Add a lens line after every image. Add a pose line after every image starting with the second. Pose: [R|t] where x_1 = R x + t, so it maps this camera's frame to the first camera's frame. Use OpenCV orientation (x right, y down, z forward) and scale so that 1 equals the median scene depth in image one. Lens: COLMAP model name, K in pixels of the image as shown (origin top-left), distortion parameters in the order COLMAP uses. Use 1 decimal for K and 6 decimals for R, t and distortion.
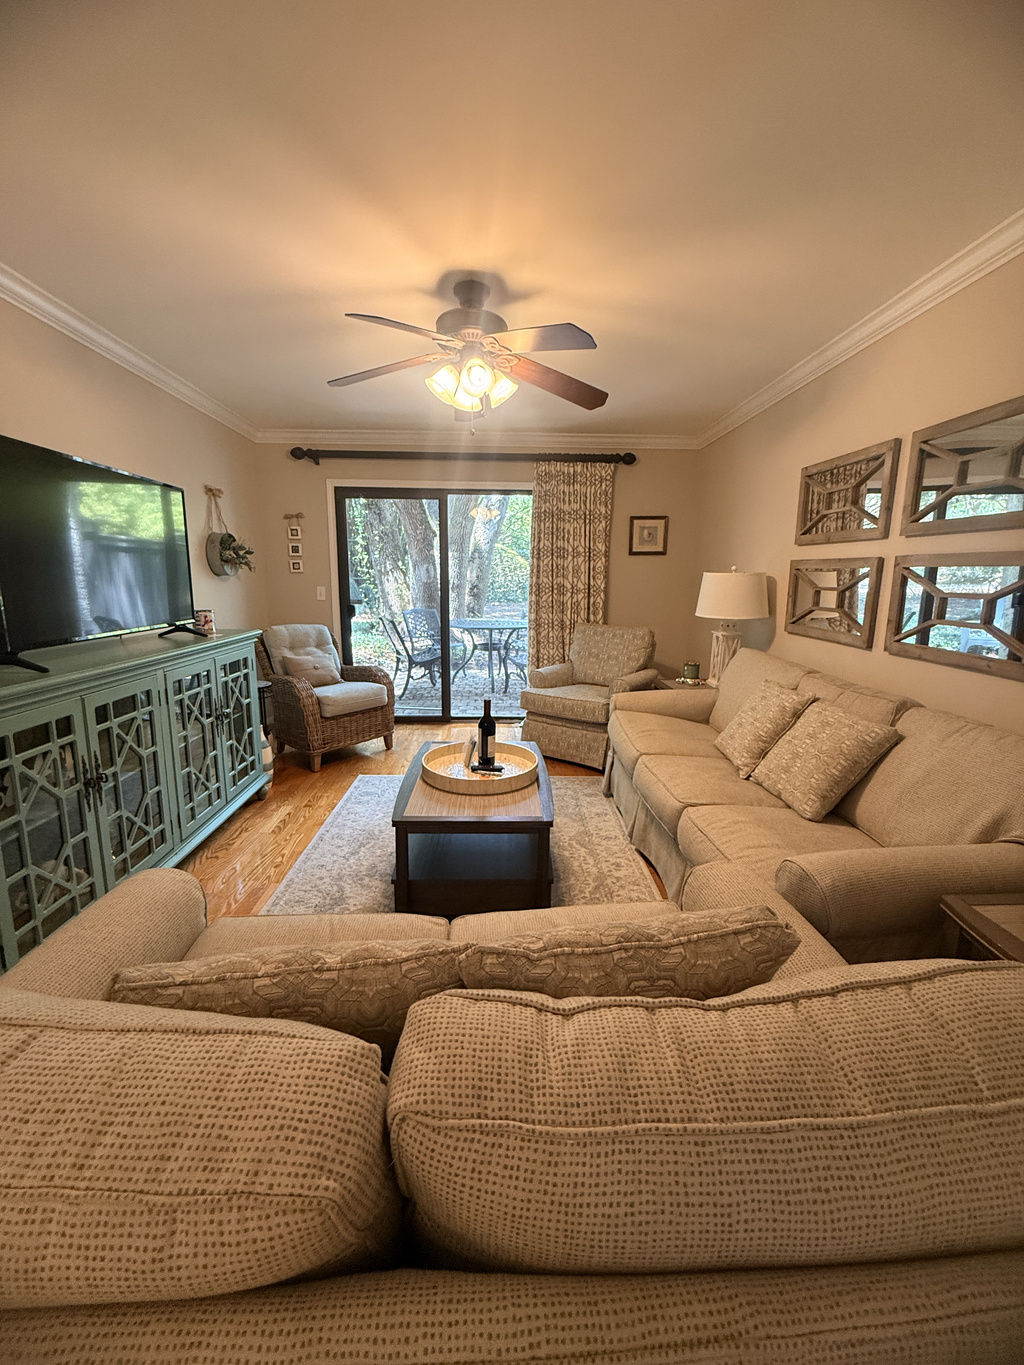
lens RADIAL K [[543.8, 0, 511.1], [0, 543.8, 679.5], [0, 0, 1]] dist [-0.002572, 0.000565]
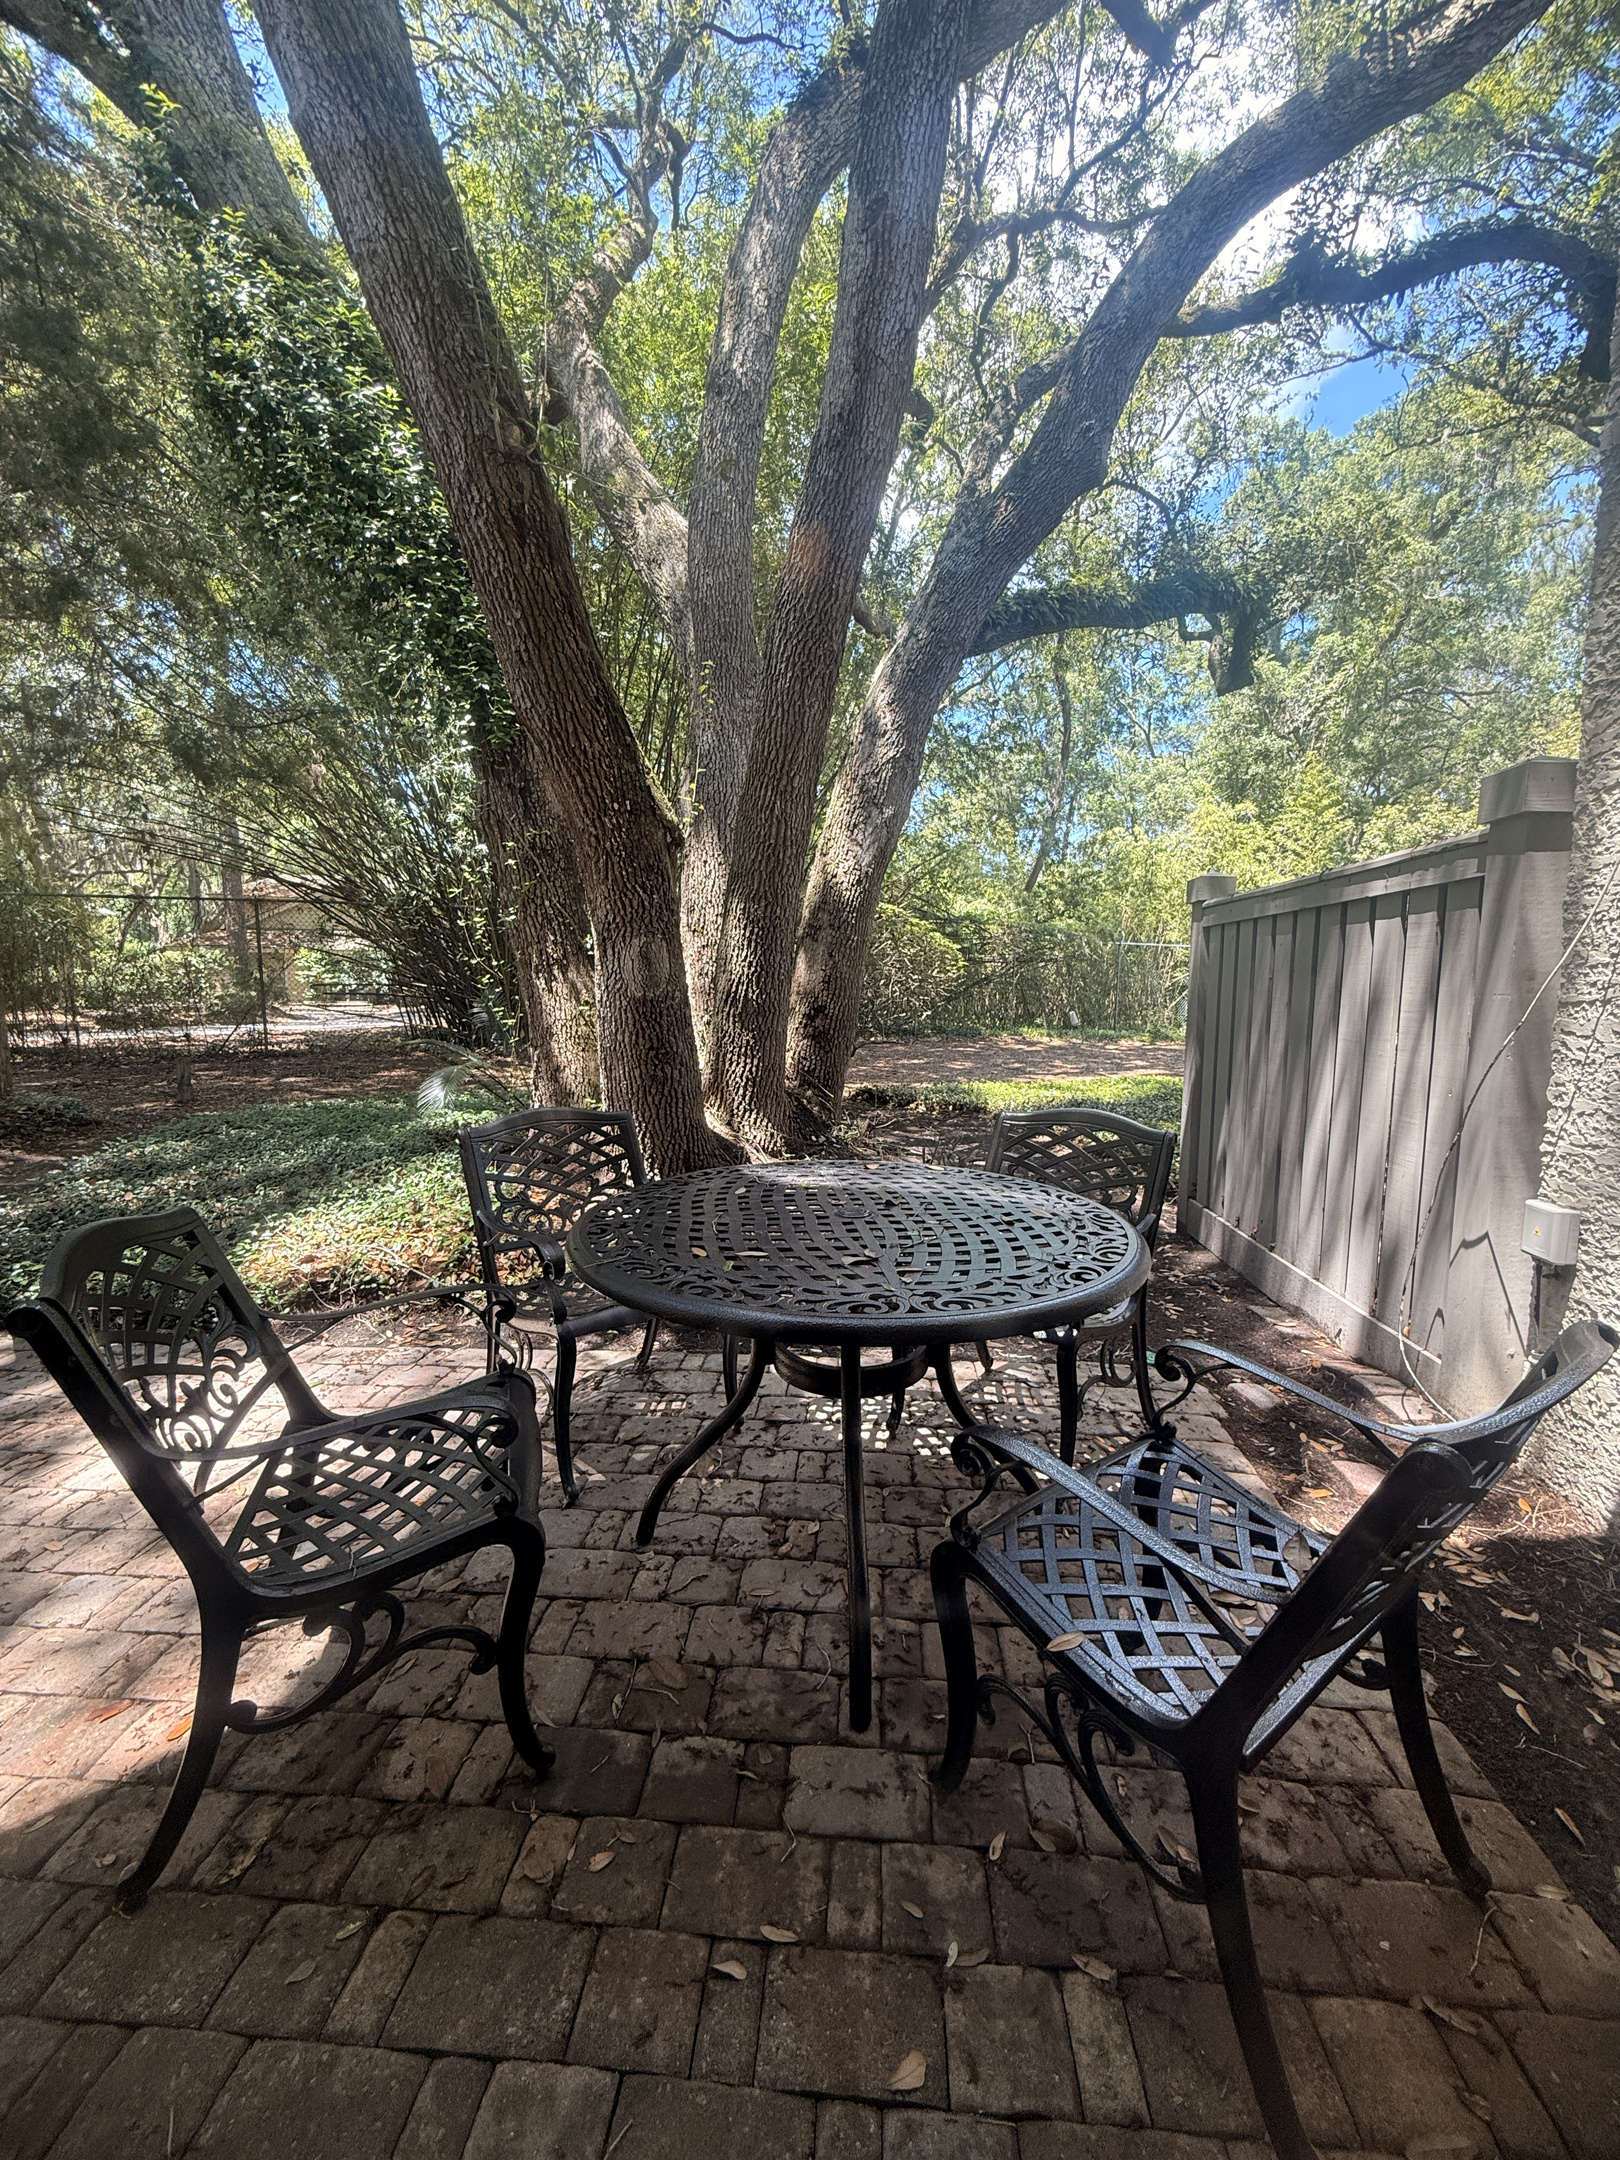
lens RADIAL K [[860.6, 0, 809.8], [0, 860.6, 1076.8], [0, 0, 1]] dist [-0.002572, 0.000565]
pose [[0.993690, 0.003346, -0.112107, -0.032066], [-0.013526, 0.995835, -0.090170, -0.198526], [0.111339, 0.091117, 0.989597, 1.154229]]
